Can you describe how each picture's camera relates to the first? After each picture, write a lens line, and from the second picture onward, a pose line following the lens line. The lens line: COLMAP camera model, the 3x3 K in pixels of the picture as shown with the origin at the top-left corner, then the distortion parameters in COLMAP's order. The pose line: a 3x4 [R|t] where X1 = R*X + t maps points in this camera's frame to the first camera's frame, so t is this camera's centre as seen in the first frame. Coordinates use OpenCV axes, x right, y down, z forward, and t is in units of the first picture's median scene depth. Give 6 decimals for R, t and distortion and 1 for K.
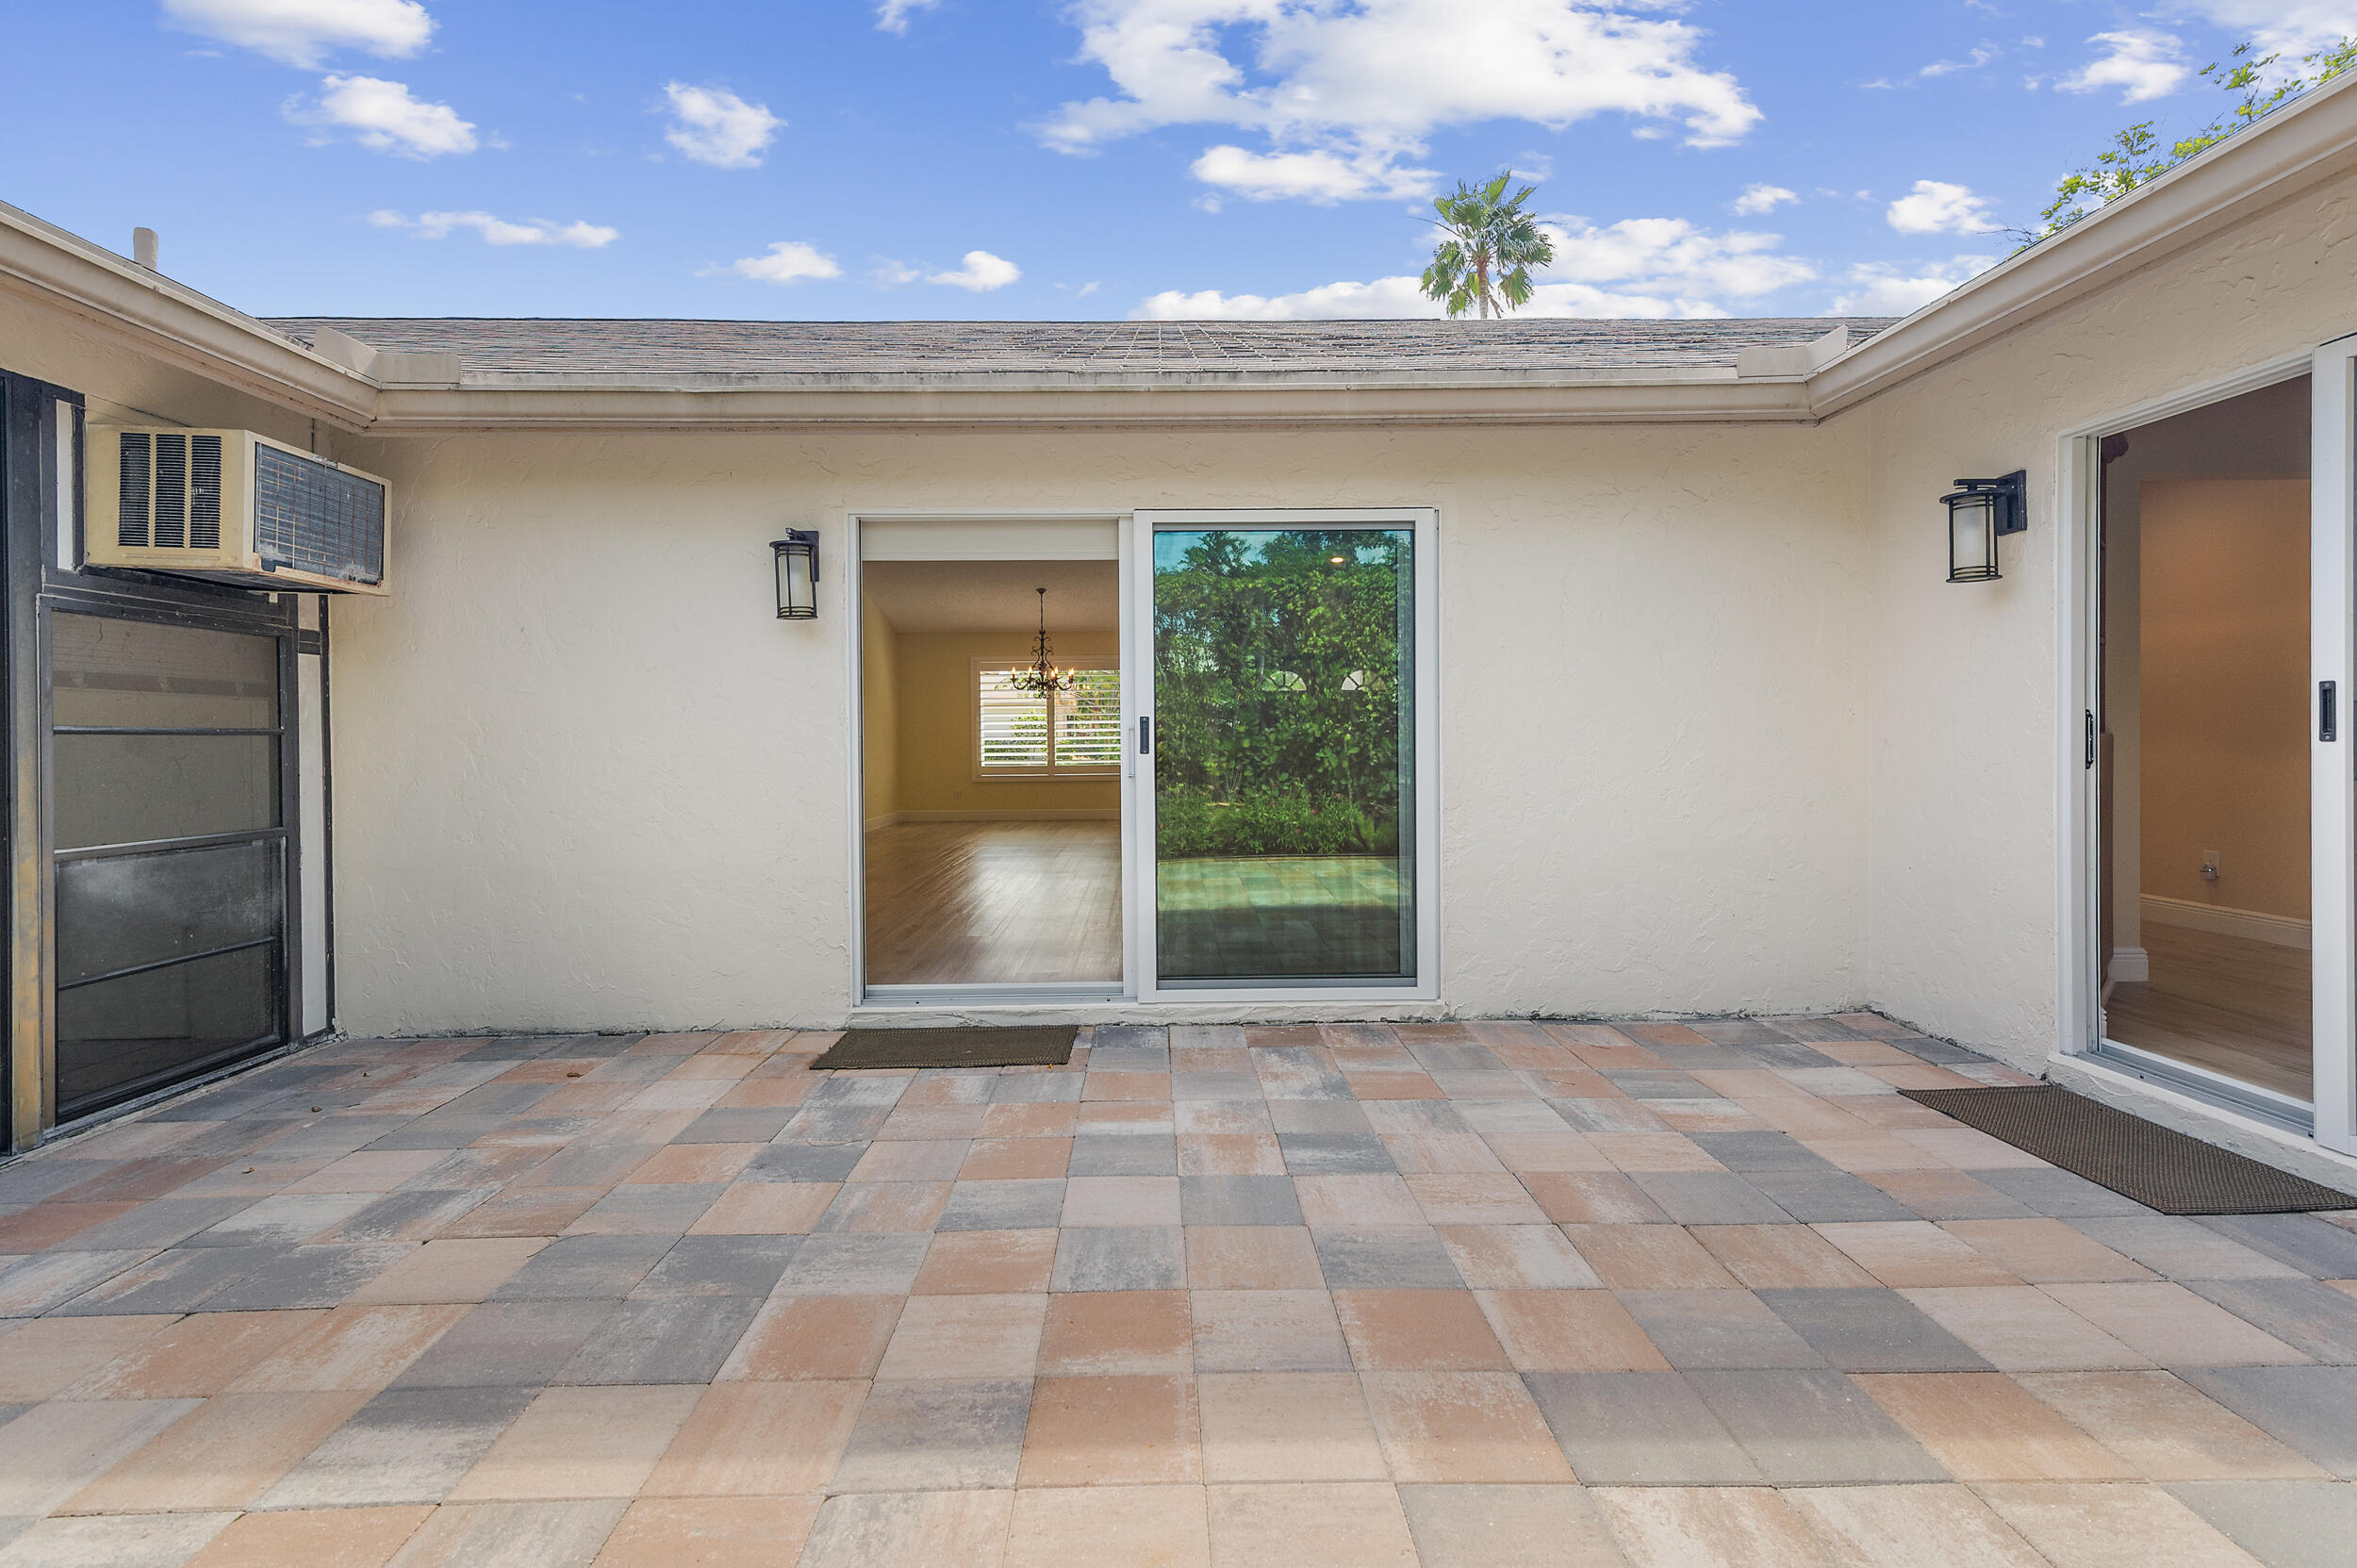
lens RADIAL K [[1078.4, 0, 1169.5], [0, 1078.4, 742.4], [0, 0, 1]] dist [0.014521, -0.000854]
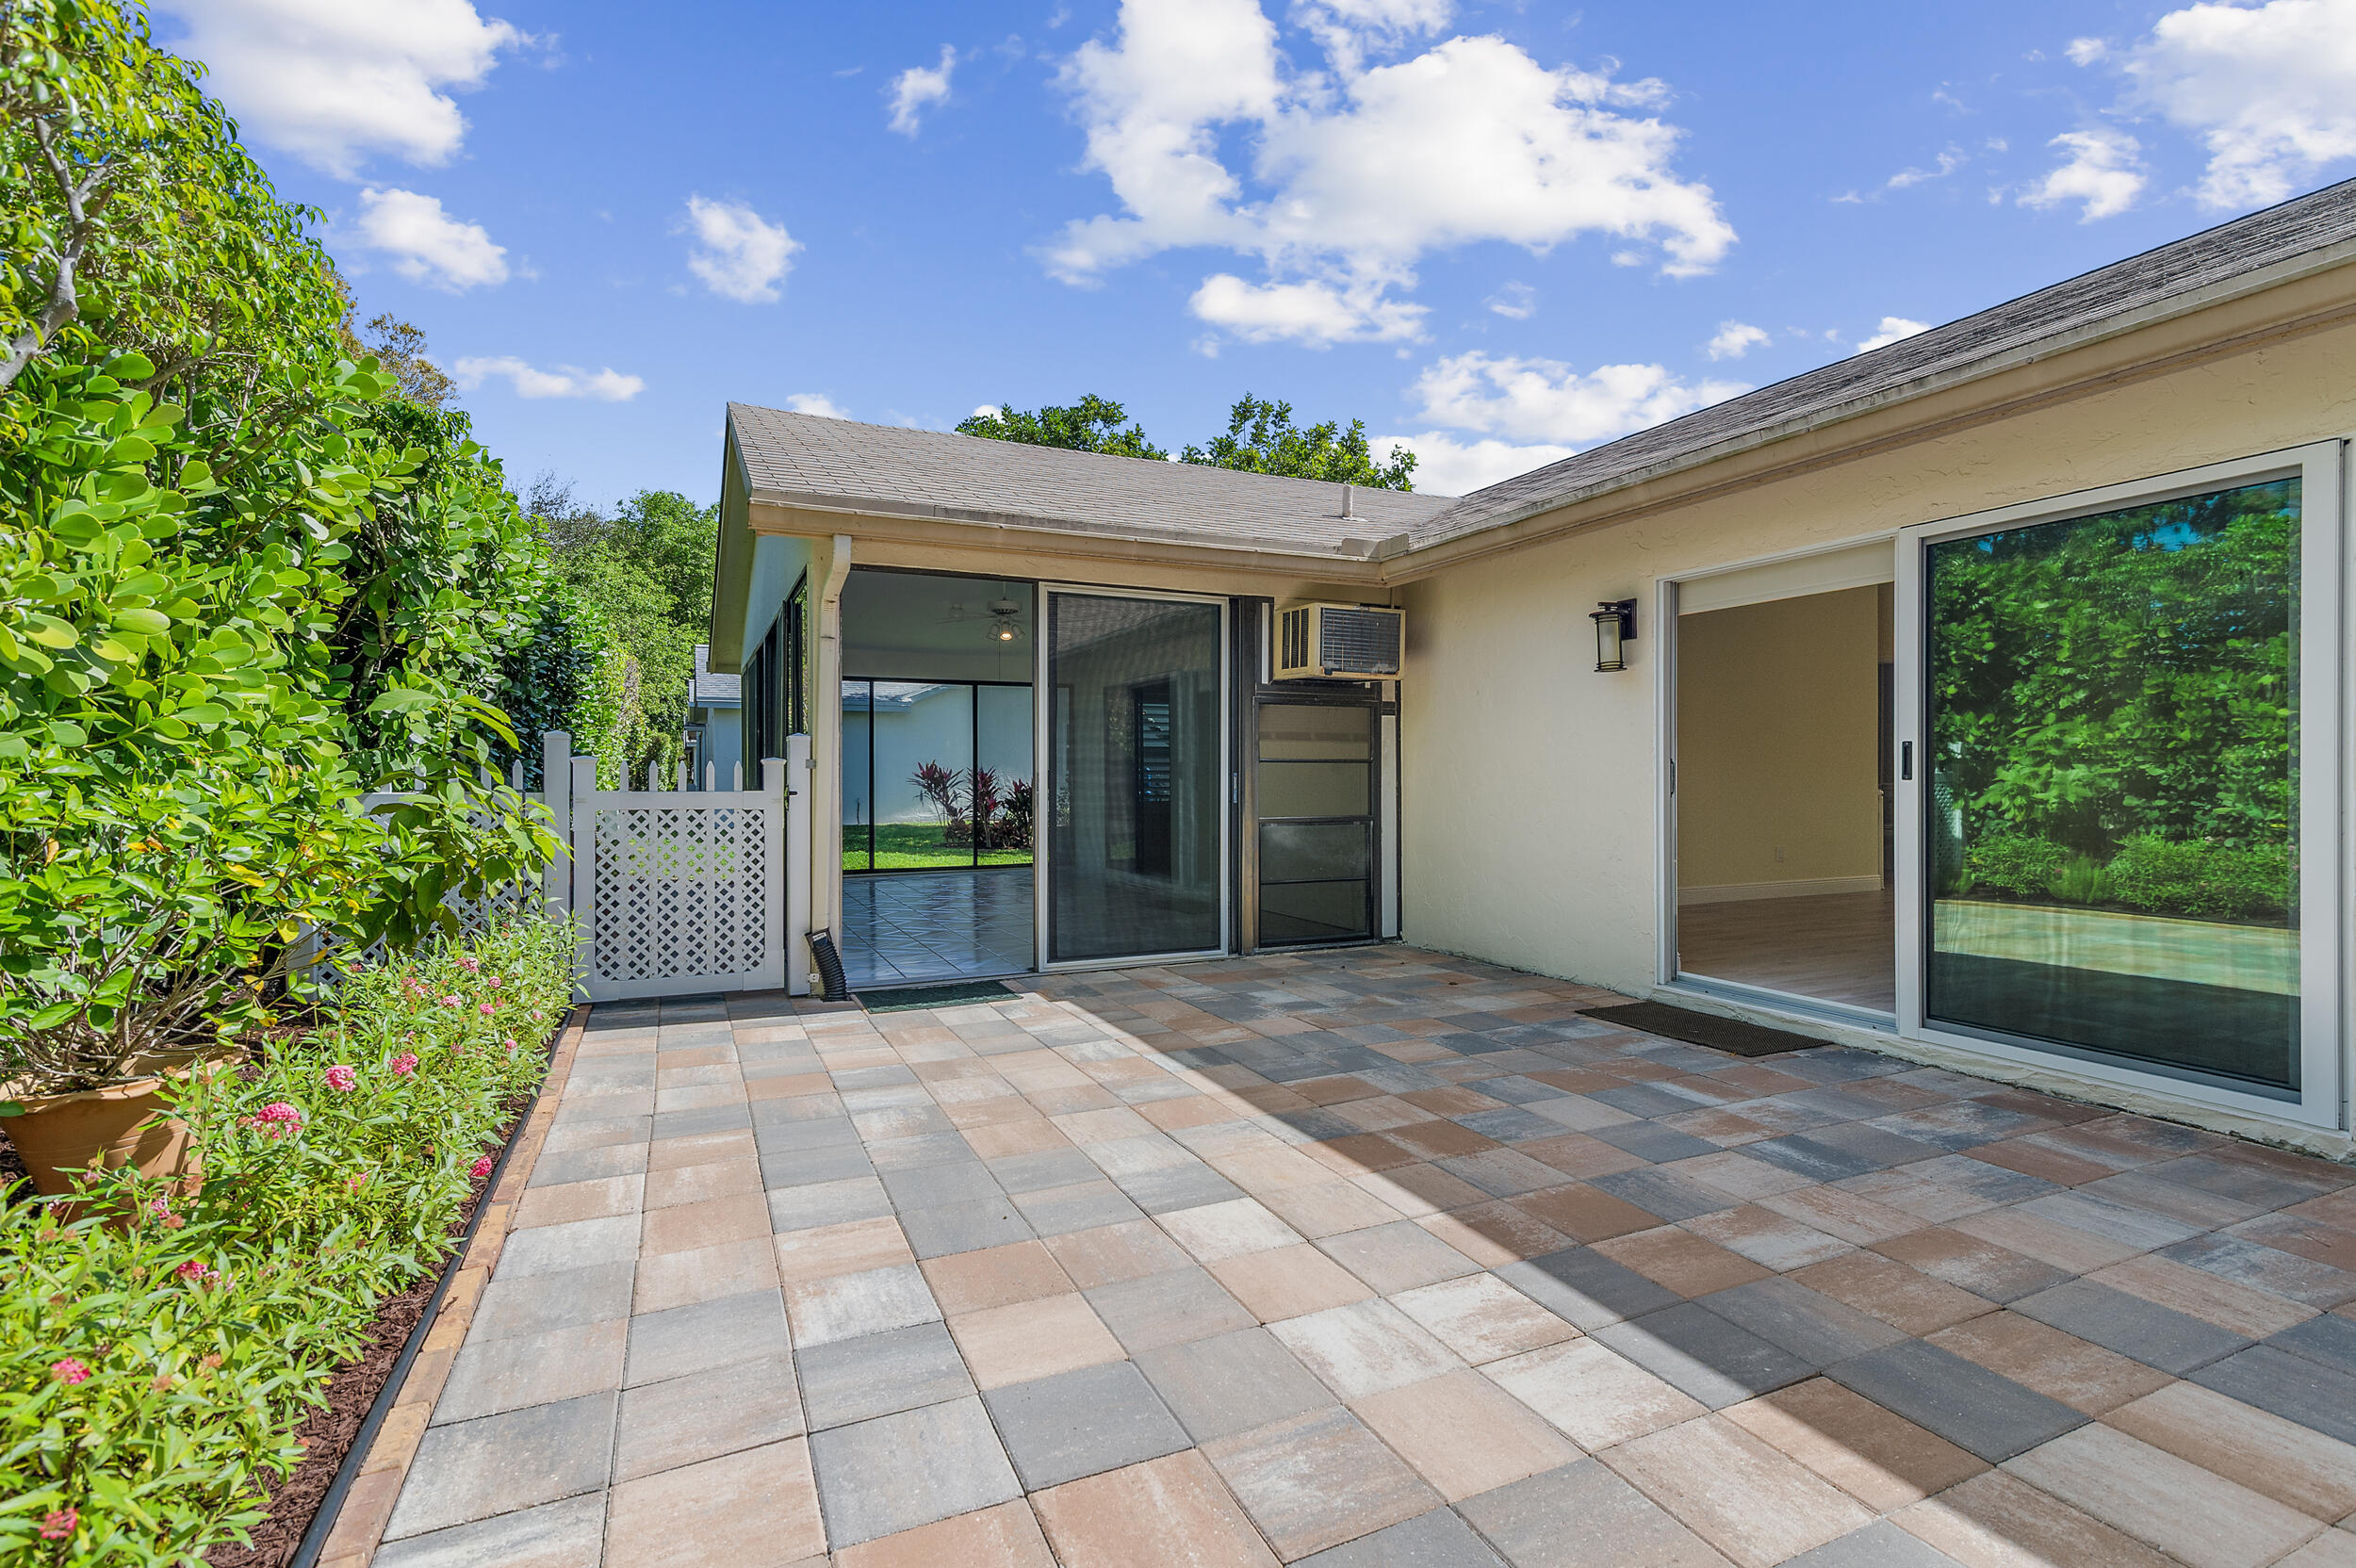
lens RADIAL K [[1063.3, 0, 1178.0], [0, 1063.3, 784.0], [0, 0, 1]] dist [0.016642, -0.000219]
pose [[0.411445, 0.016010, -0.911294, 0.785053], [-0.004824, 0.999870, 0.015388, 0.003284], [0.911422, -0.001936, 0.411469, 0.013430]]
